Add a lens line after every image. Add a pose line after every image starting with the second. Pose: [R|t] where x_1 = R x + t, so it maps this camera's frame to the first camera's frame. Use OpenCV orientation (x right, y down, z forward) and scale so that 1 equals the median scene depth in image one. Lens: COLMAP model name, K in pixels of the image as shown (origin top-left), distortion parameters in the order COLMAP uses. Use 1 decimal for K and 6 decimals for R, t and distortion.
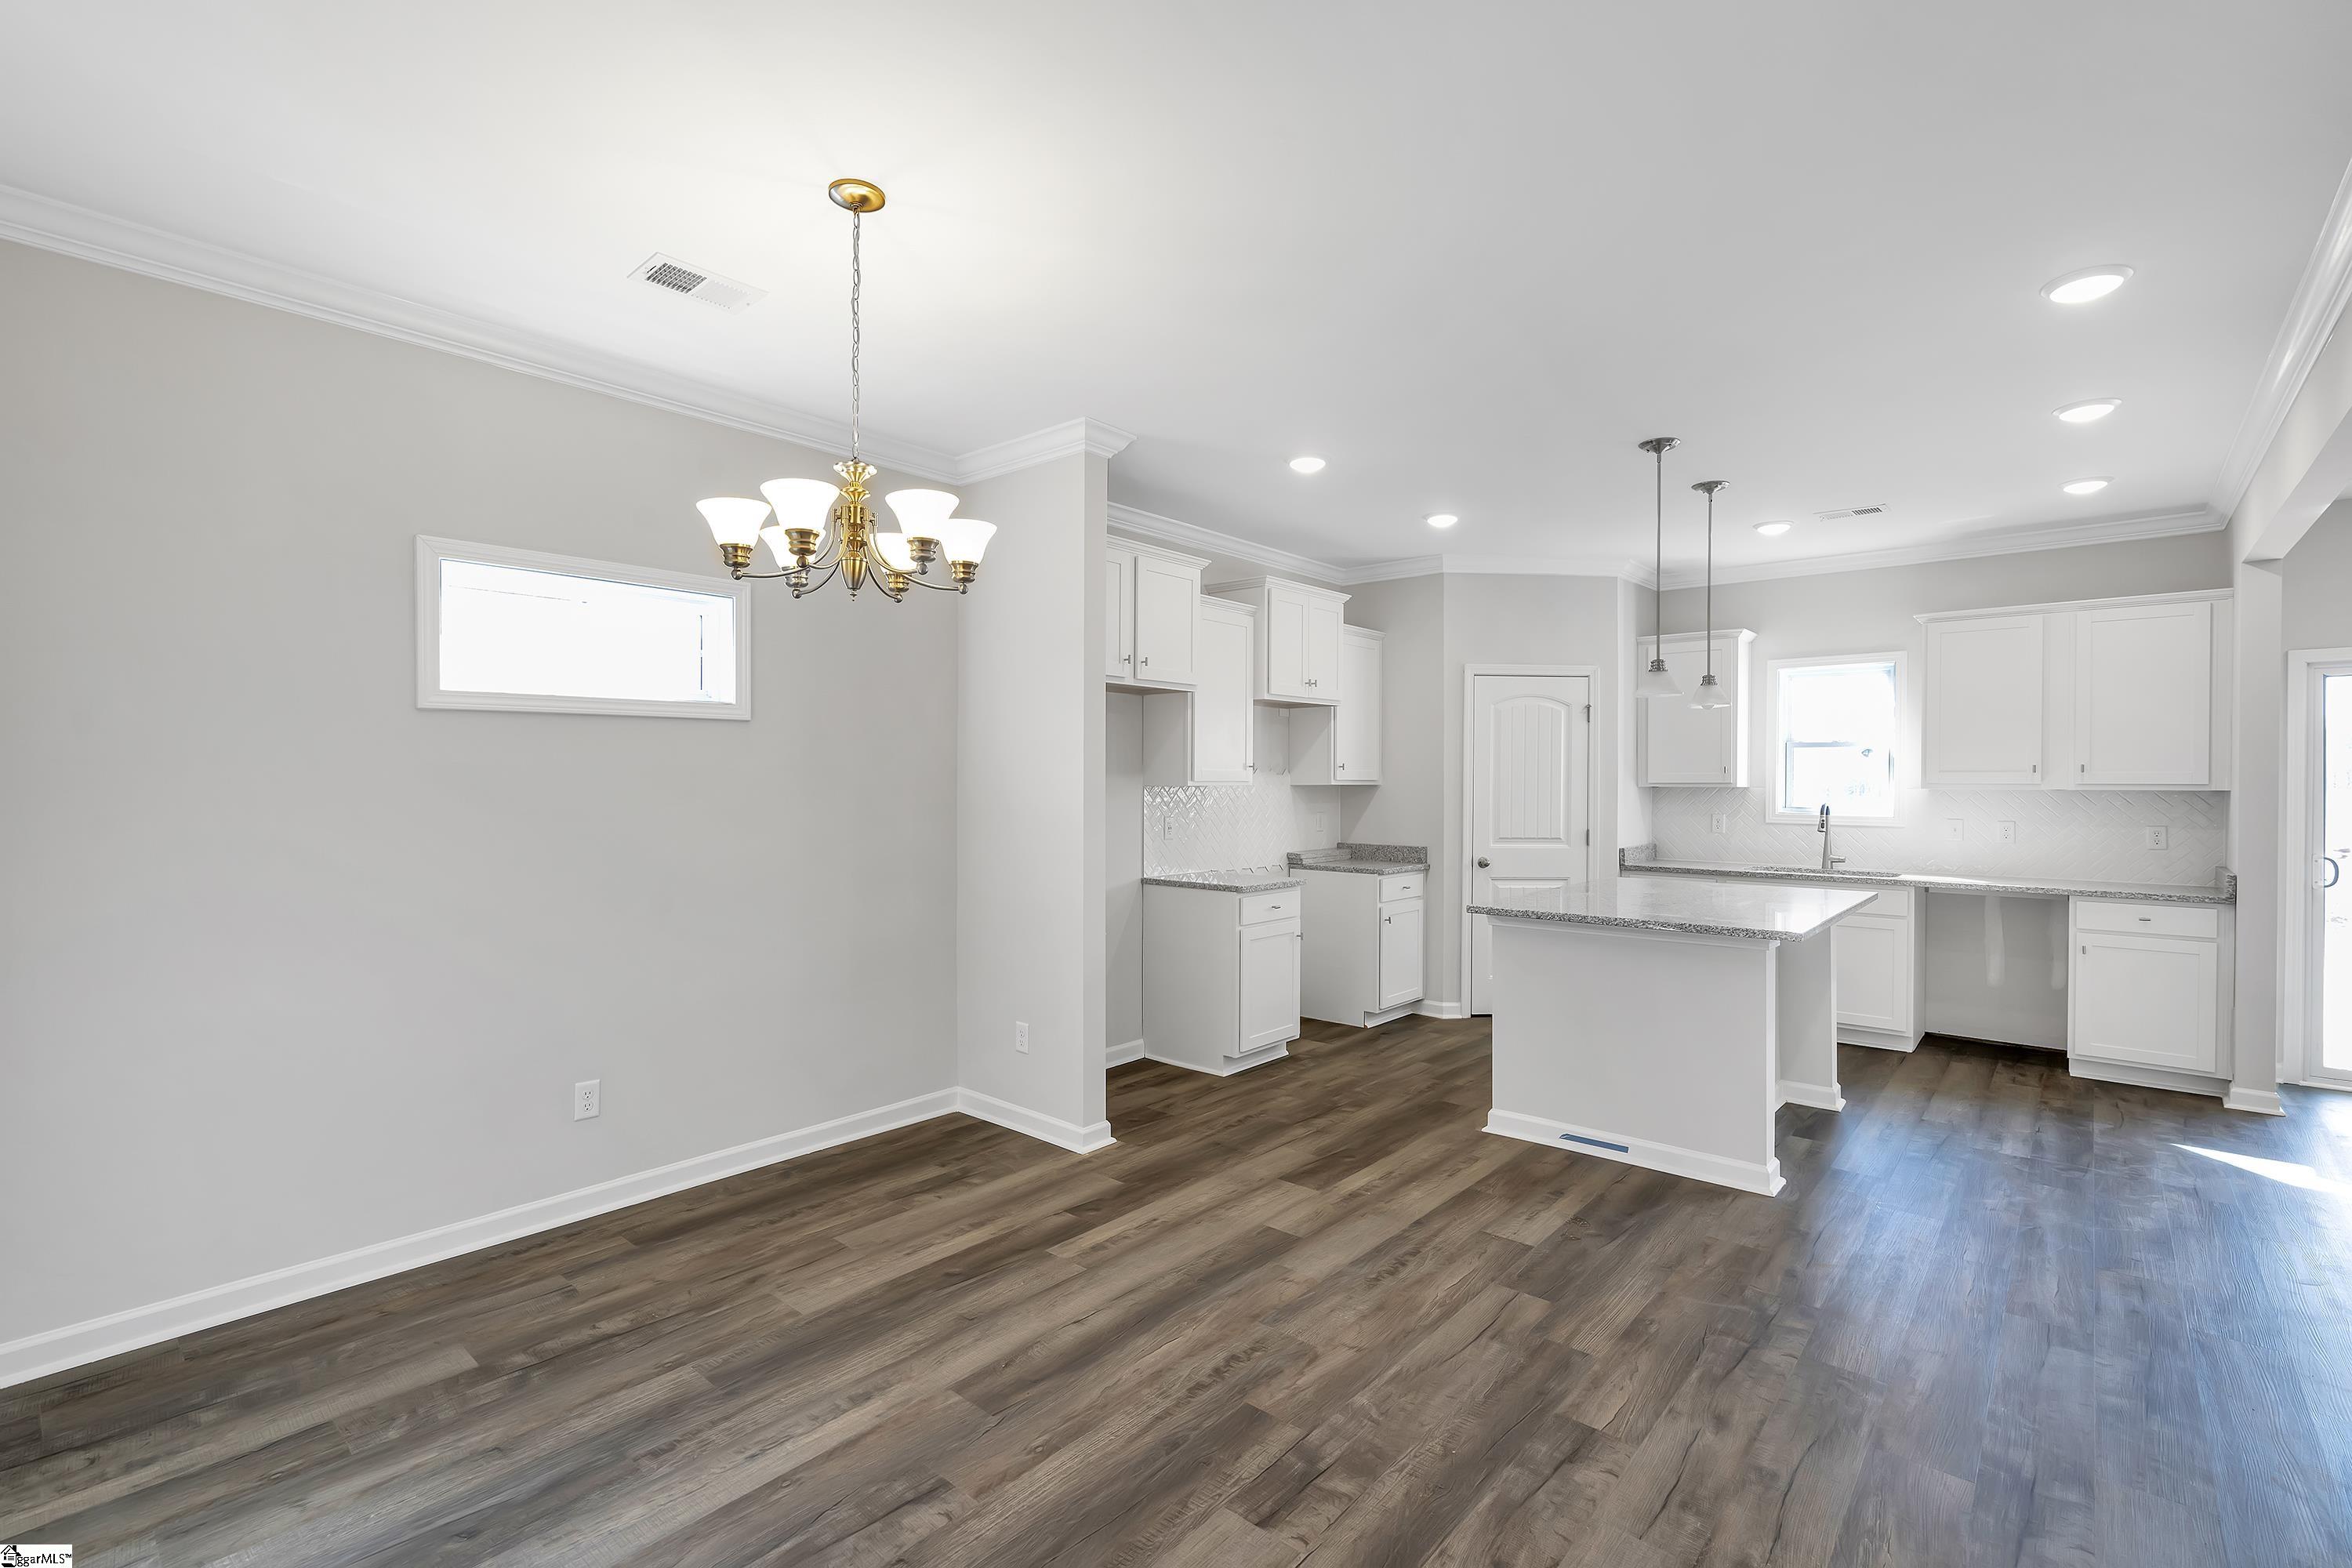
lens RADIAL K [[1050.8, 0, 1175.2], [0, 1050.8, 788.3], [0, 0, 1]] dist [-0.003331, 0.001570]
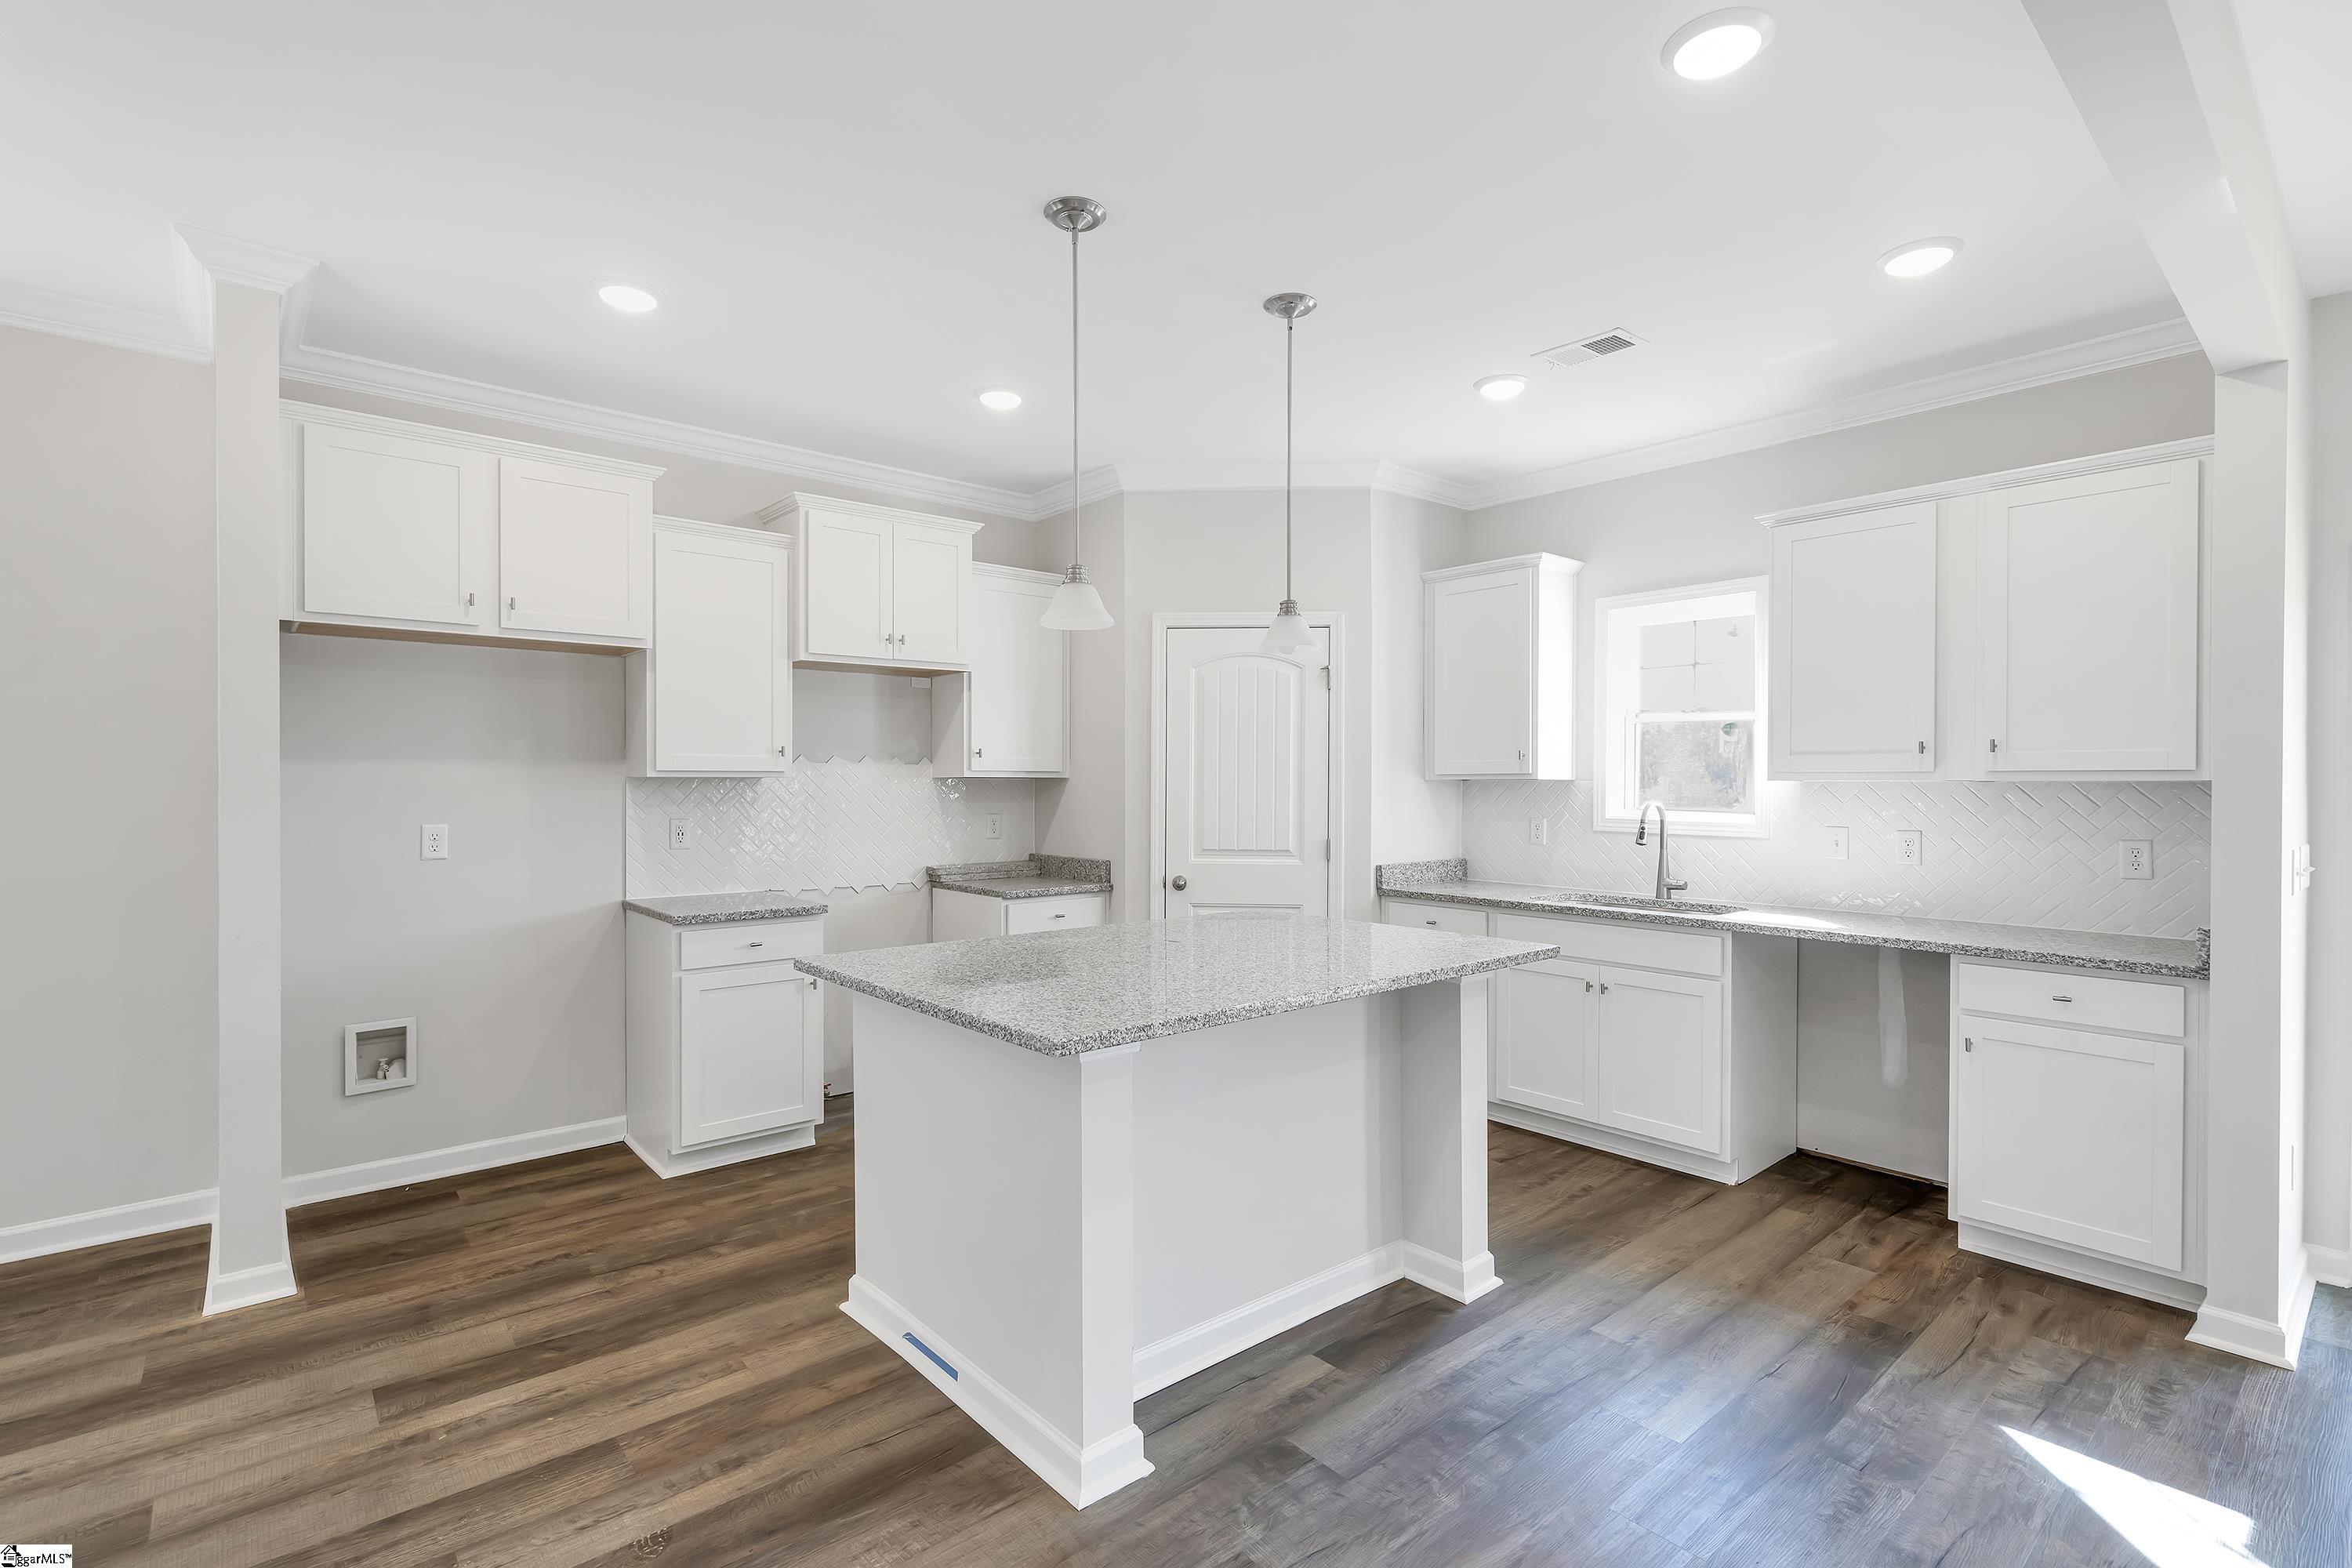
lens RADIAL K [[1081.0, 0, 1175.0], [0, 1081.0, 788.7], [0, 0, 1]] dist [-0.000685, 0.001450]
pose [[0.989590, -0.000365, -0.143912, 0.723441], [0.000248, 1.000000, -0.000835, 0.009744], [0.143912, 0.000790, 0.989590, 0.455966]]
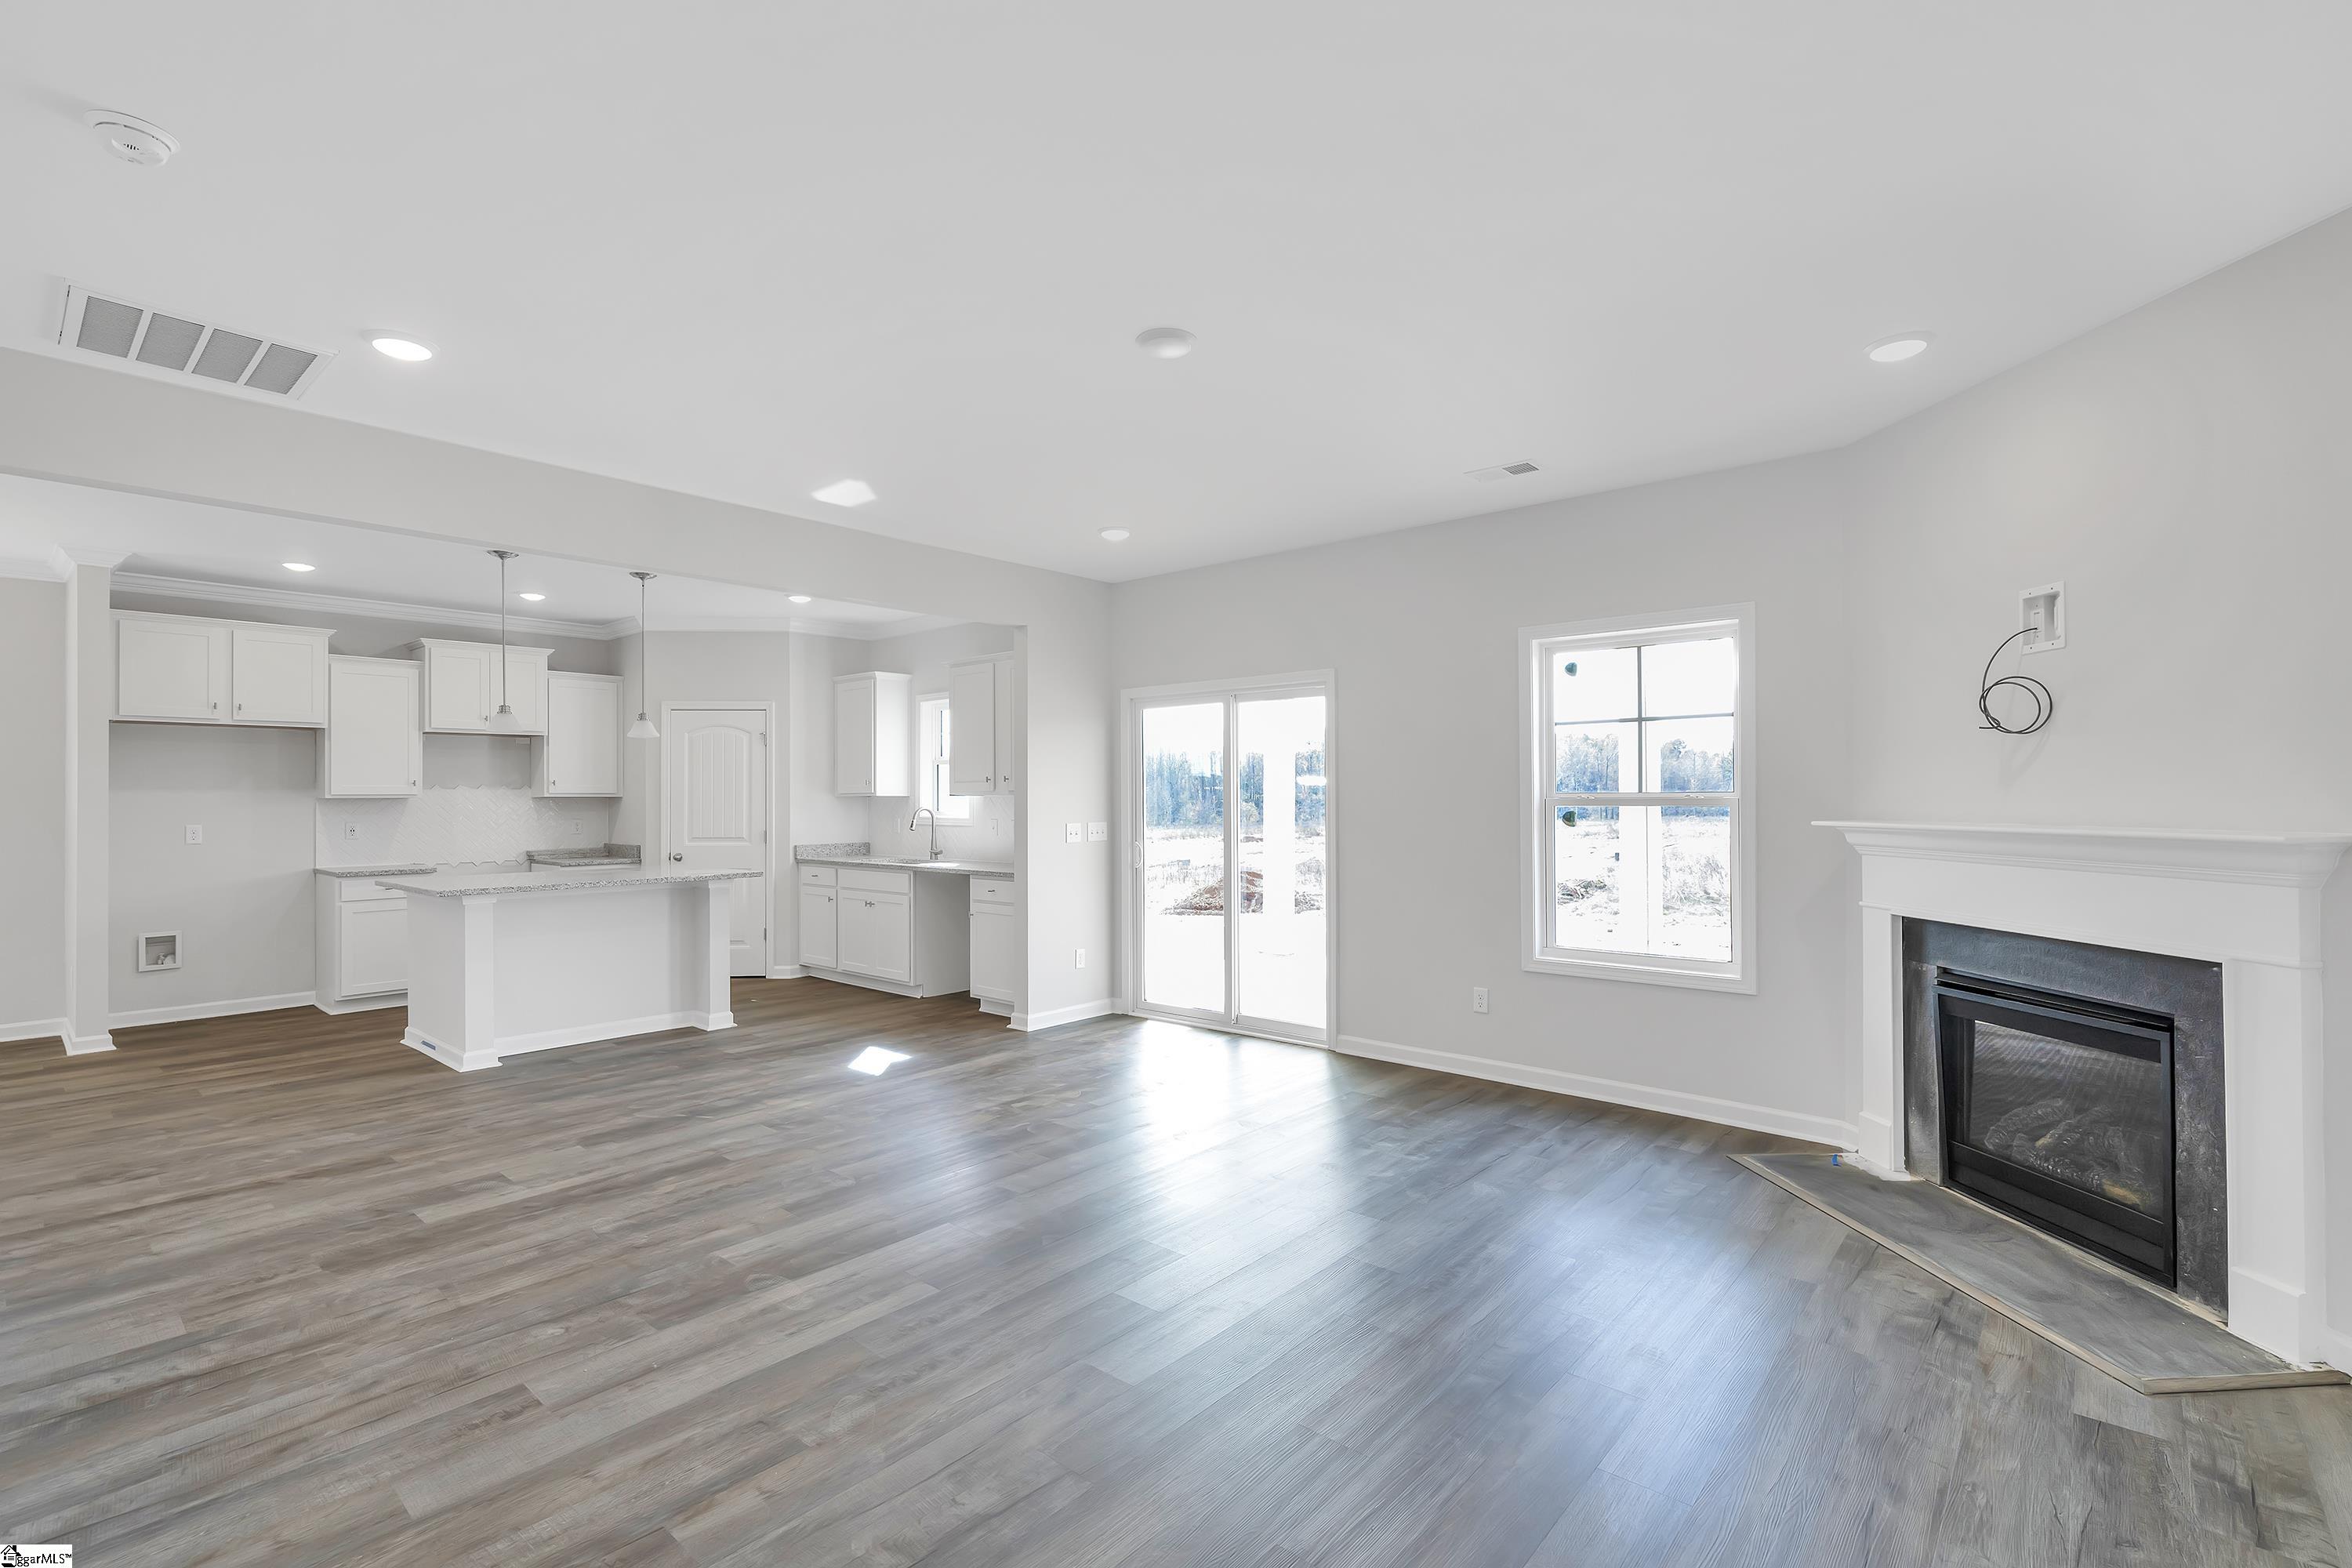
lens RADIAL K [[1050.8, 0, 1175.2], [0, 1050.8, 788.3], [0, 0, 1]] dist [-0.003331, 0.001570]
pose [[0.999959, -0.008998, 0.001291, 1.622056], [0.009018, 0.999823, -0.016503, 0.024876], [-0.001143, 0.016514, 0.999863, -0.495861]]
